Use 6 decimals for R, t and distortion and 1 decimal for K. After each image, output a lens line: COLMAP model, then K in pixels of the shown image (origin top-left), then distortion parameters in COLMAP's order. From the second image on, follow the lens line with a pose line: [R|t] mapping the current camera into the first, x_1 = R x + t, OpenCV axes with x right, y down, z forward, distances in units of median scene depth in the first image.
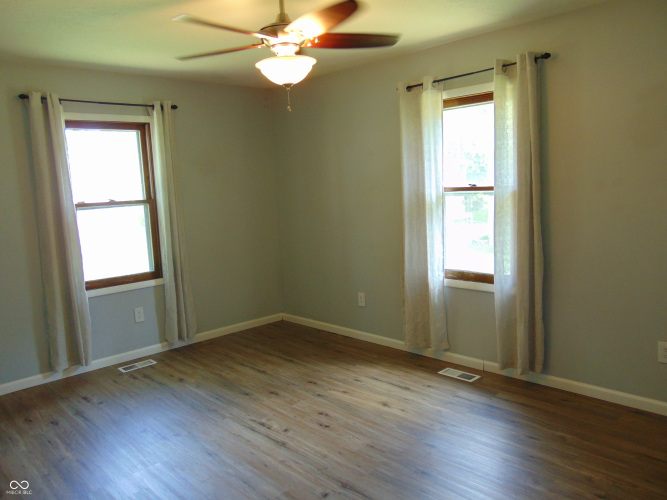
lens RADIAL K [[522.3, 0, 336.0], [0, 522.3, 248.7], [0, 0, 1]] dist [-0.051257, 0.057627]
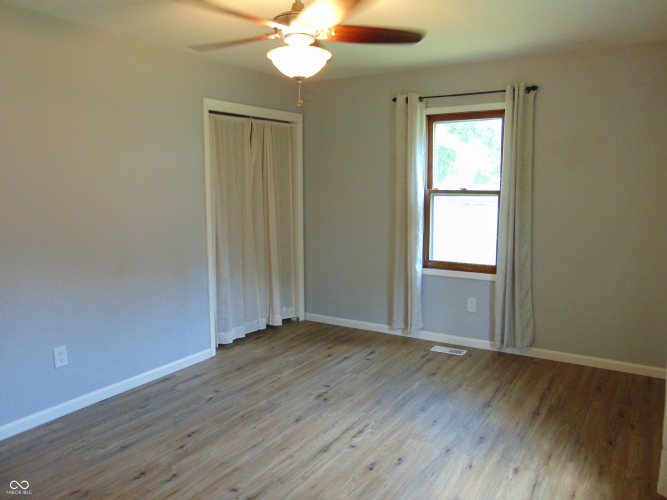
lens RADIAL K [[522.3, 0, 335.8], [0, 522.3, 248.6], [0, 0, 1]] dist [-0.051257, 0.057627]
pose [[0.254822, 0.170236, -0.951885, 0.540884], [-0.134992, 0.981005, 0.139306, -0.092014], [0.957519, 0.092998, 0.272963, 0.515381]]
